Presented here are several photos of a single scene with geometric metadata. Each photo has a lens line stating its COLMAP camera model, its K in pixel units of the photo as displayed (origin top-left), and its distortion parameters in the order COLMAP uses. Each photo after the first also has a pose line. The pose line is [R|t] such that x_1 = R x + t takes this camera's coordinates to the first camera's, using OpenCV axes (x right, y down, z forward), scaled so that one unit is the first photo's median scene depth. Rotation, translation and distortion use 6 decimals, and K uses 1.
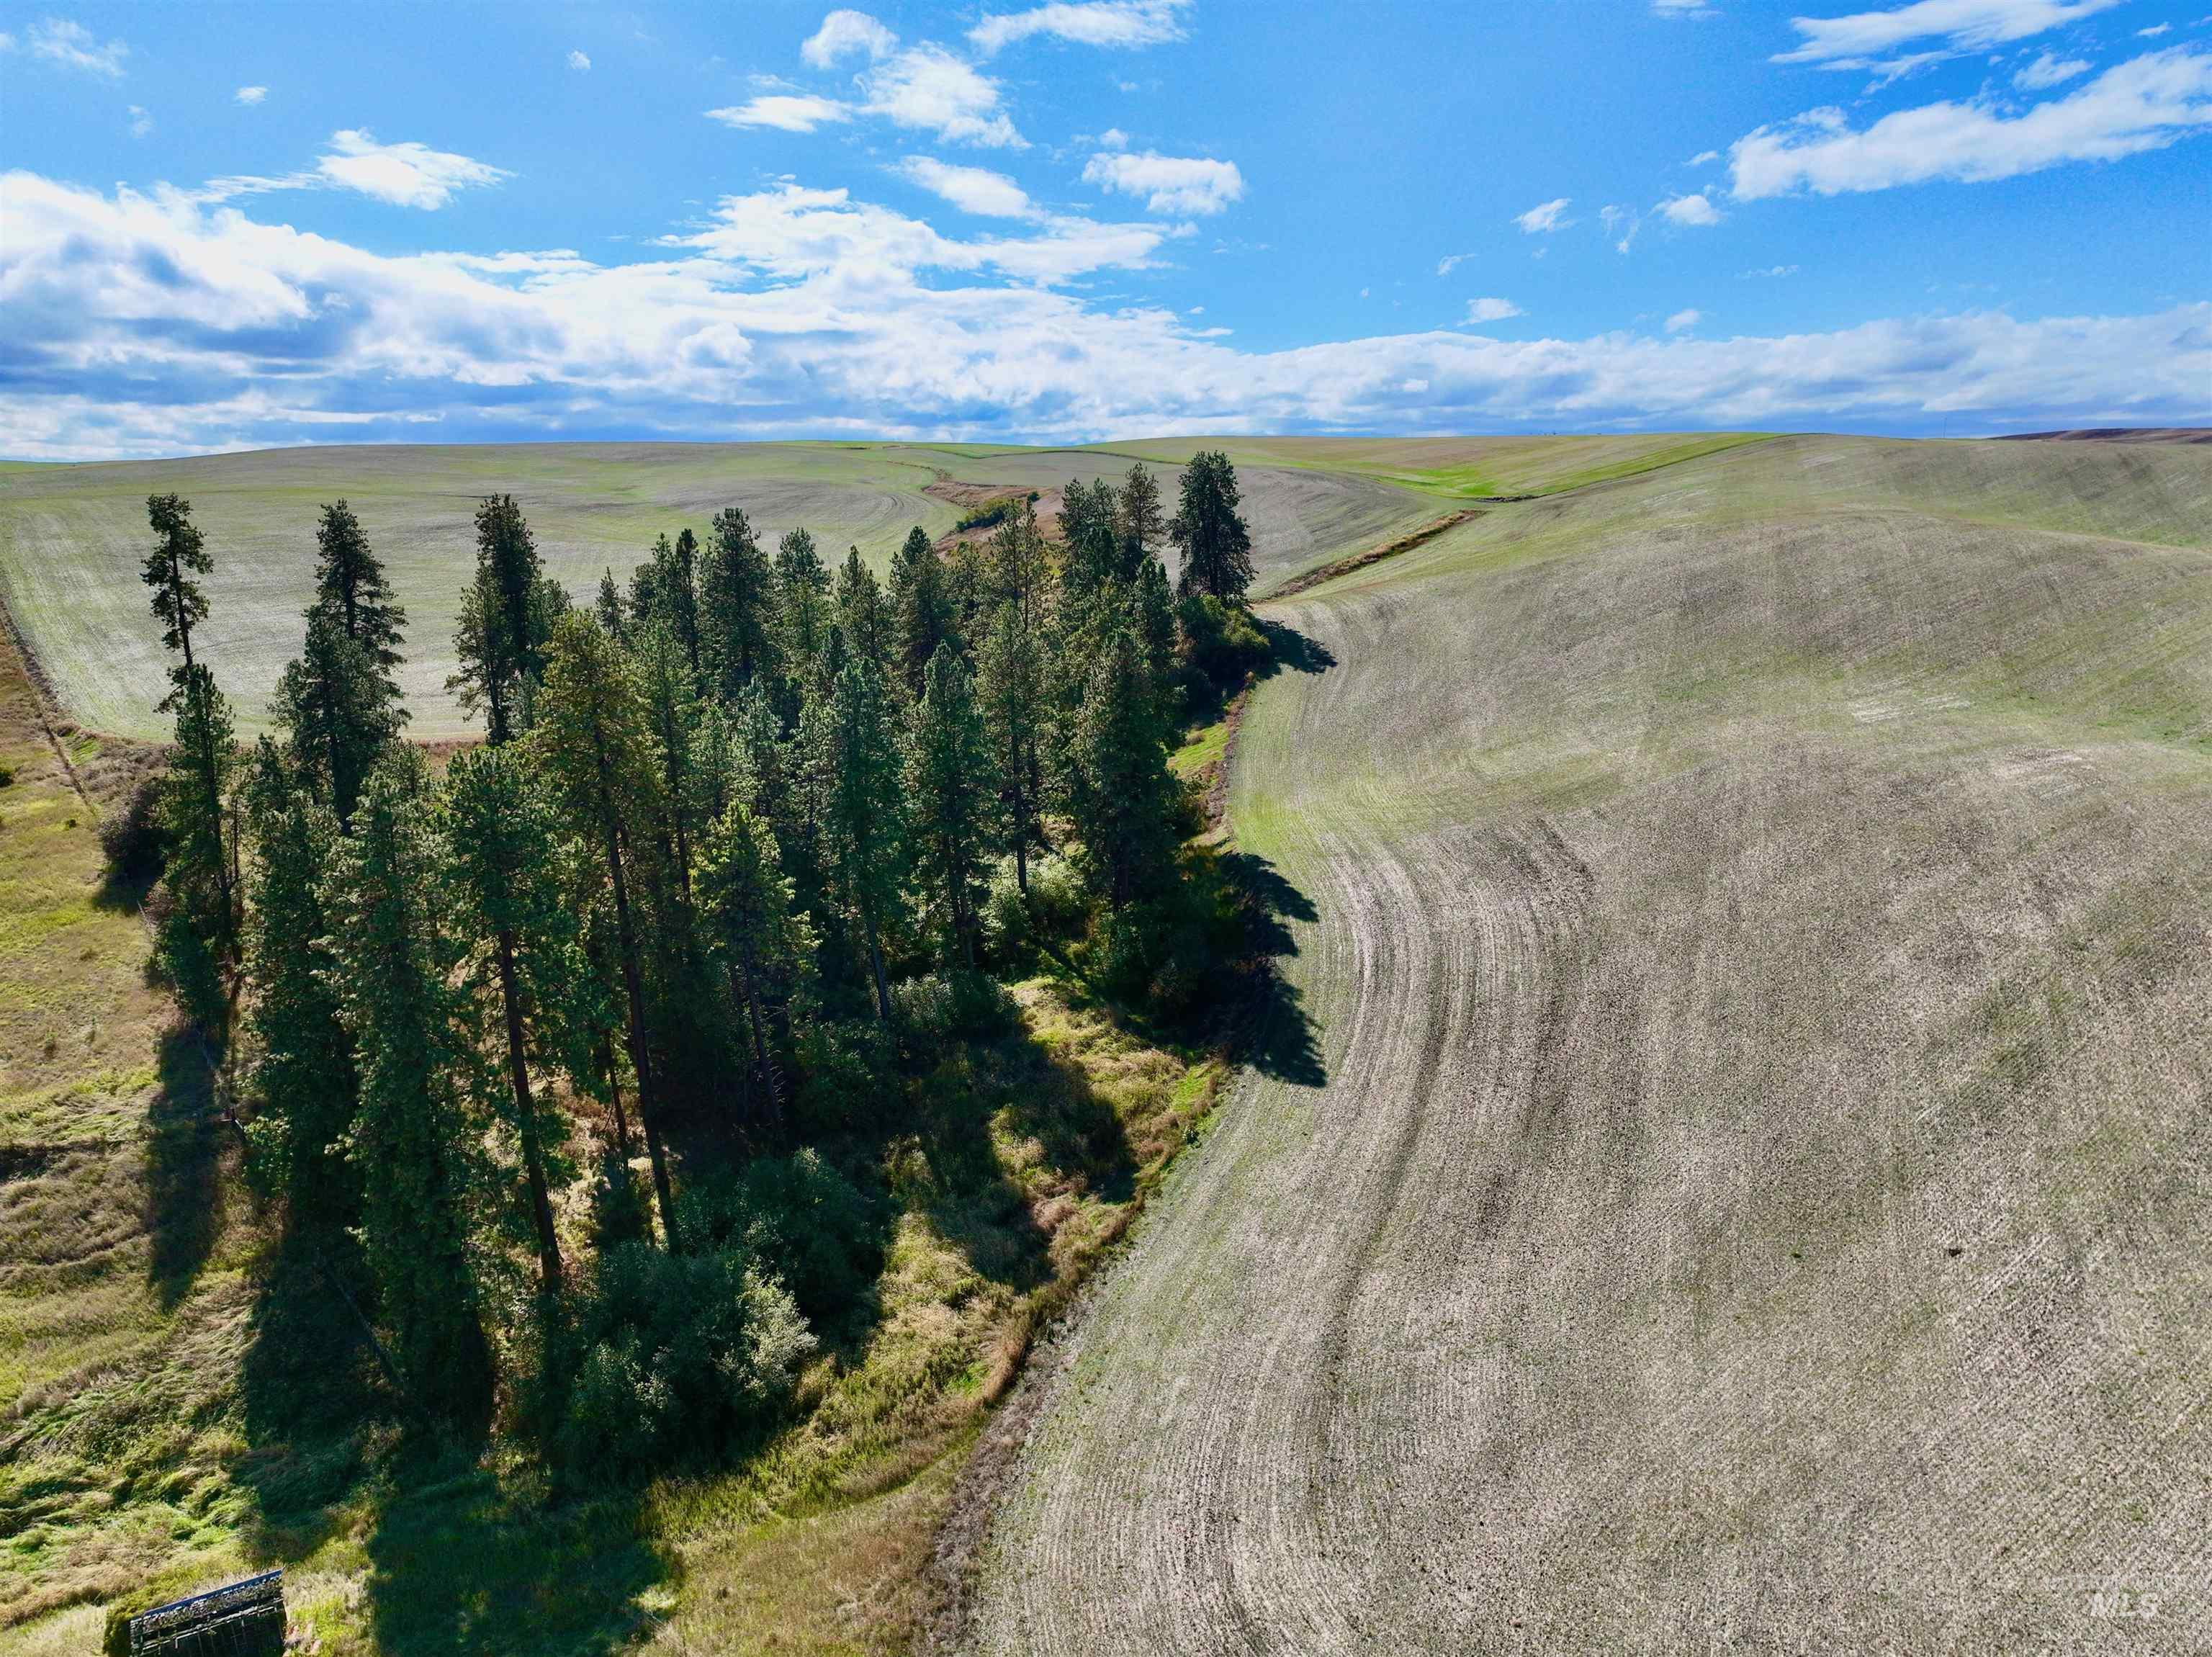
lens RADIAL K [[1547.2, 0, 1112.9], [0, 1547.2, 766.7], [0, 0, 1]] dist [-0.047714, 0.060439]
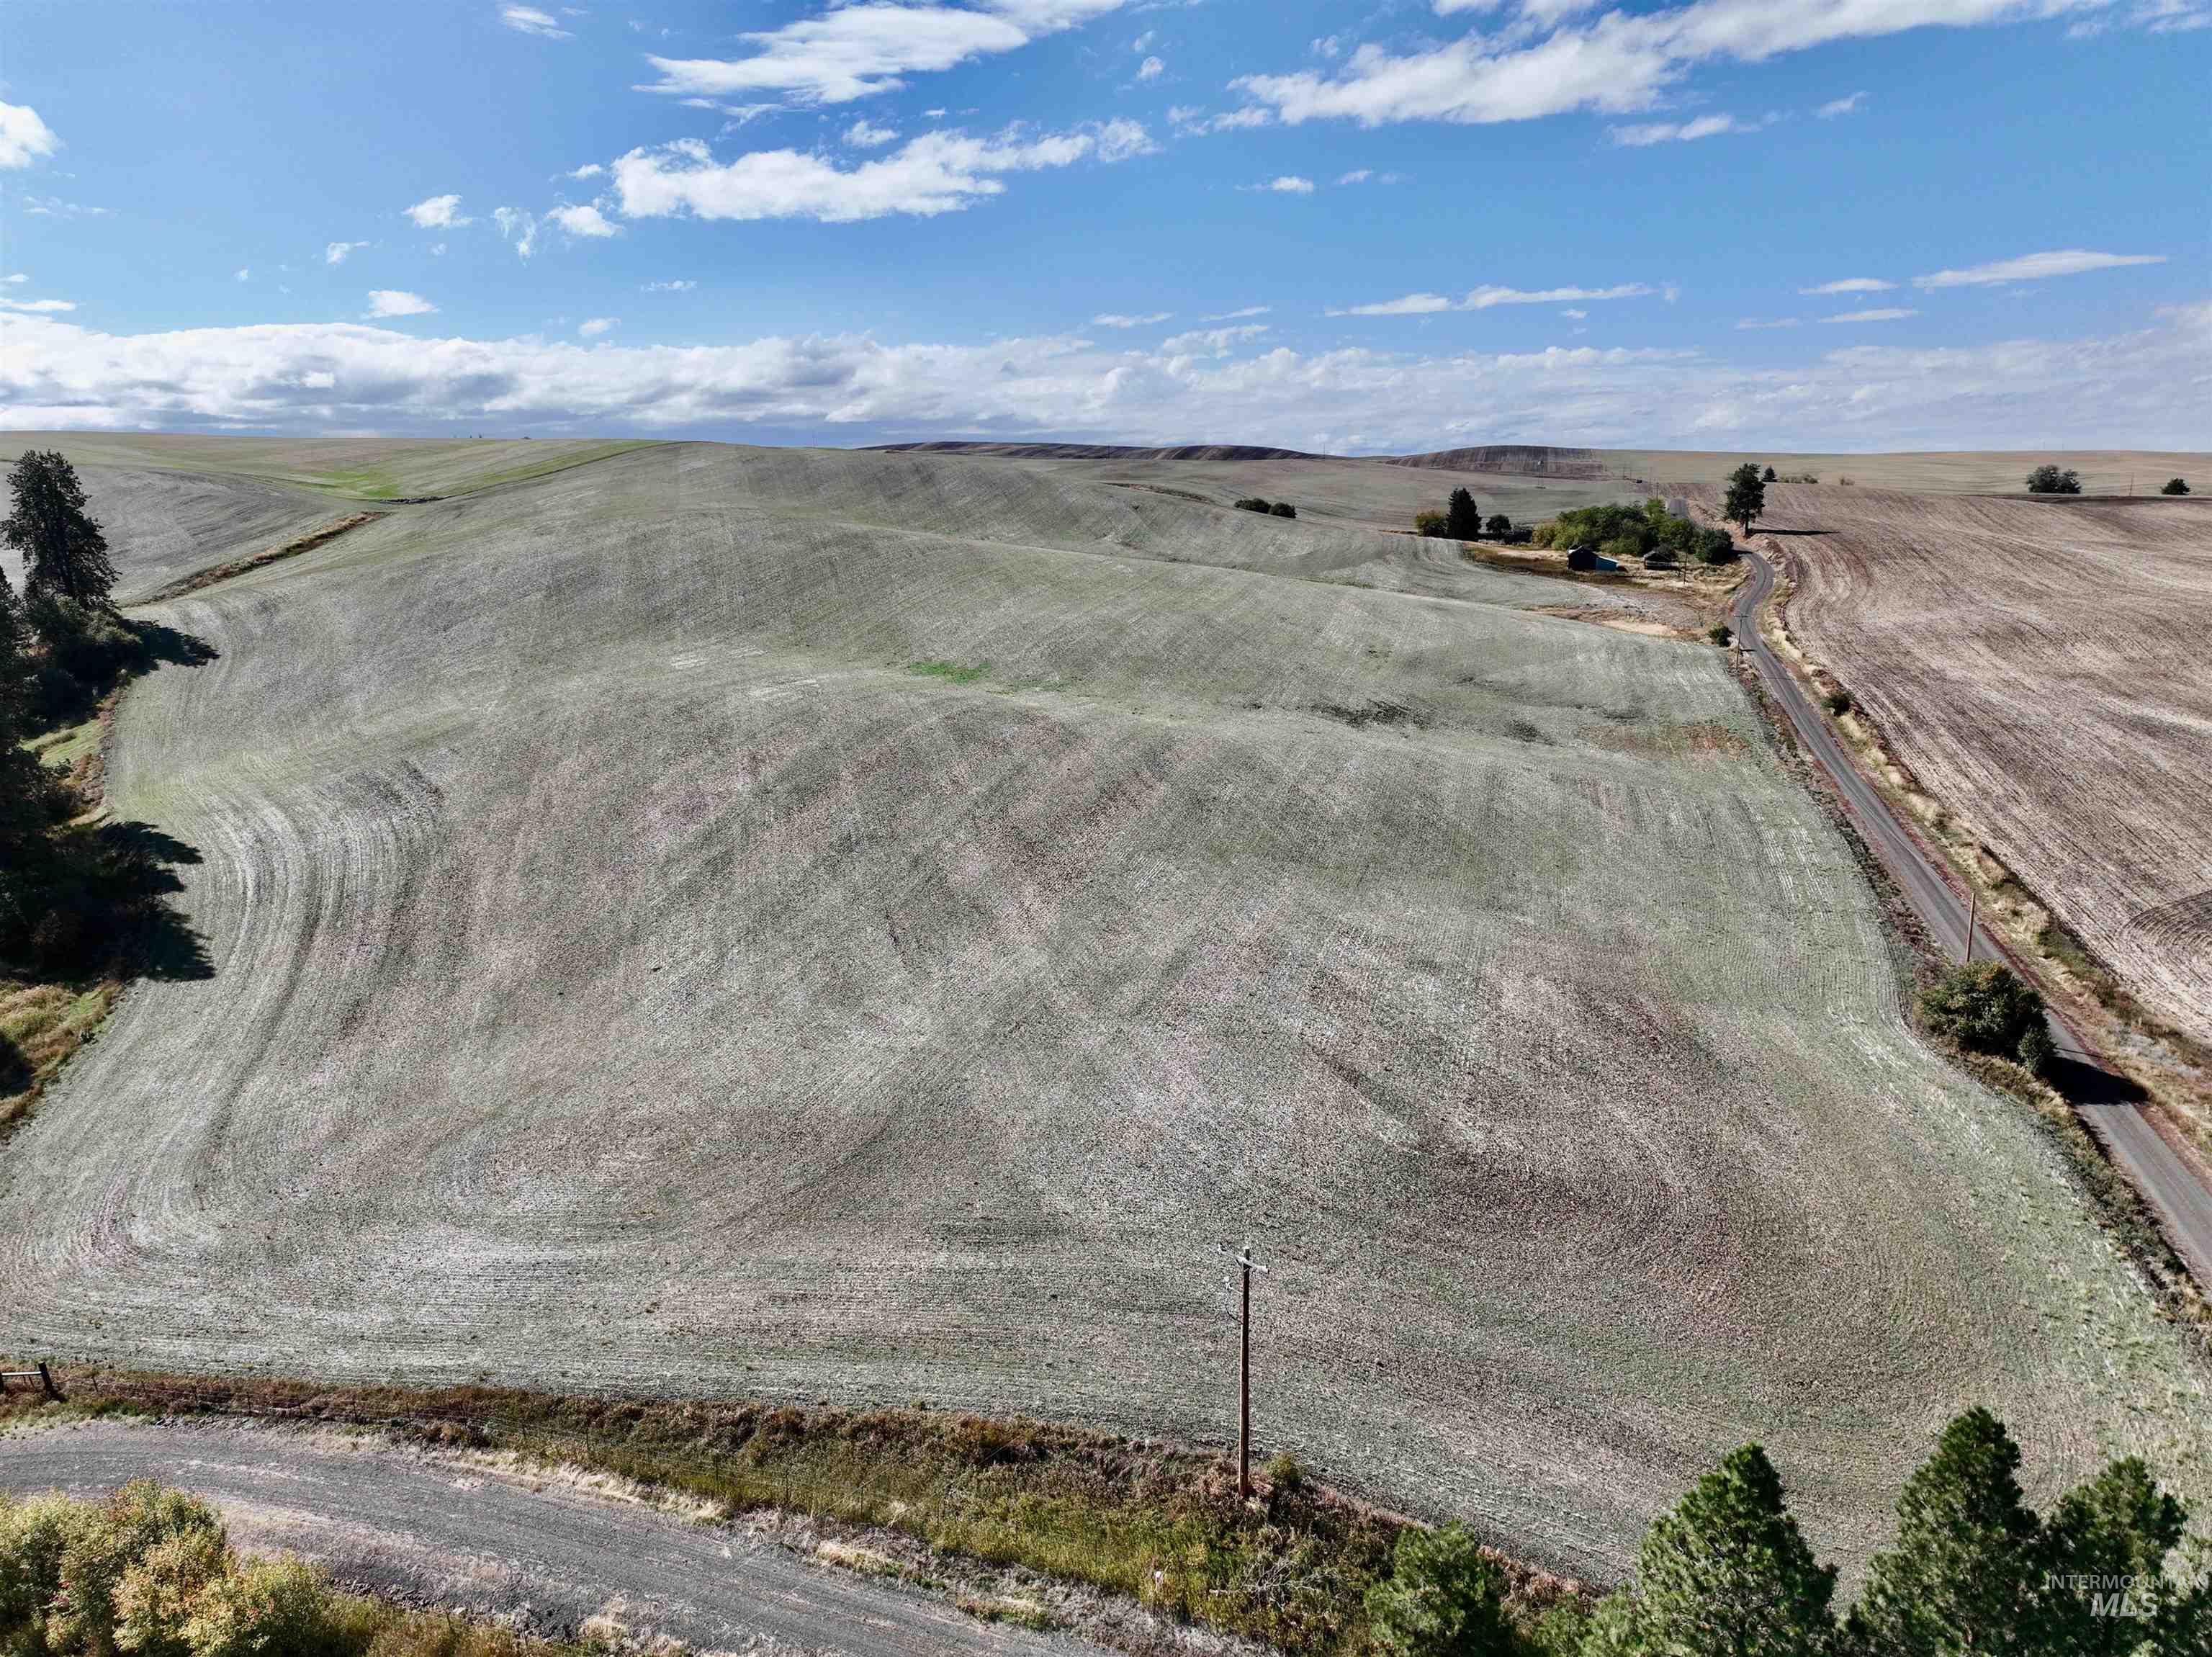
lens RADIAL K [[1547.6, 0, 1106.0], [0, 1547.6, 828.5], [0, 0, 1]] dist [0.002050, 0.024754]
pose [[0.806459, -0.125316, 0.577858, 0.006203], [0.105052, 0.992102, 0.068540, 0.044797], [-0.581884, 0.005430, 0.813254, -0.234529]]
